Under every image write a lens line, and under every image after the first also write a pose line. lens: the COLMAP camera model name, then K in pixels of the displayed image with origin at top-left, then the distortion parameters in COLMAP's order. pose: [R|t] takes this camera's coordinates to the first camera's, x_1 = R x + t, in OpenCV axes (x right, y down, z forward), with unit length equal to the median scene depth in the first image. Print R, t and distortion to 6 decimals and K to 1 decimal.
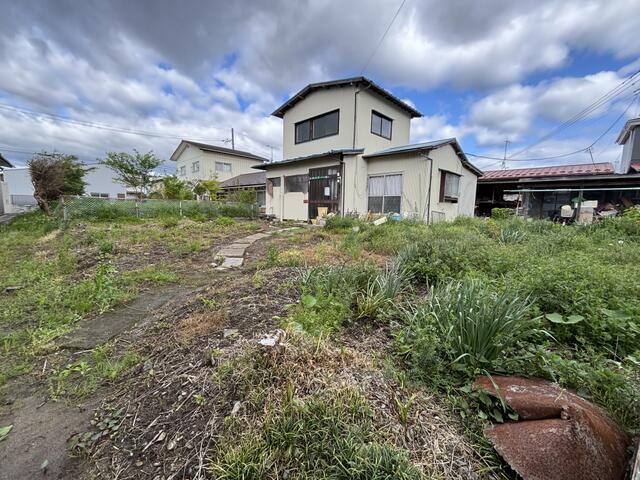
lens RADIAL K [[285.7, 0, 321.9], [0, 285.7, 238.1], [0, 0, 1]] dist [-0.001384, -0.000623]
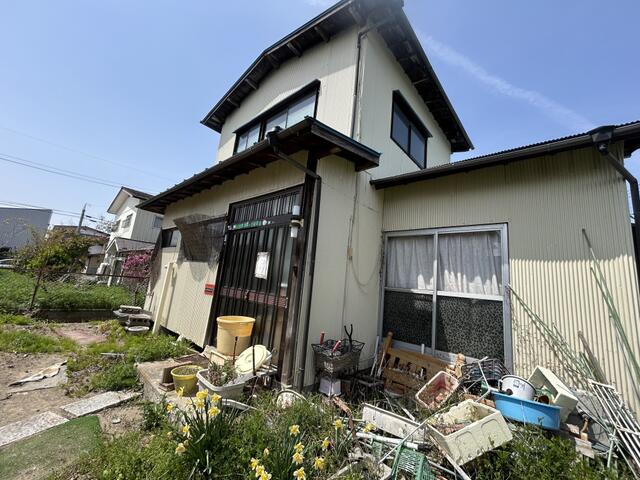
lens RADIAL K [[285.7, 0, 321.9], [0, 285.7, 238.1], [0, 0, 1]] dist [-0.001384, -0.000623]
pose [[0.995397, 0.083338, 0.047319, 0.066161], [-0.068049, 0.962303, -0.263331, -0.111399], [-0.067481, 0.258899, 0.963544, 0.664773]]
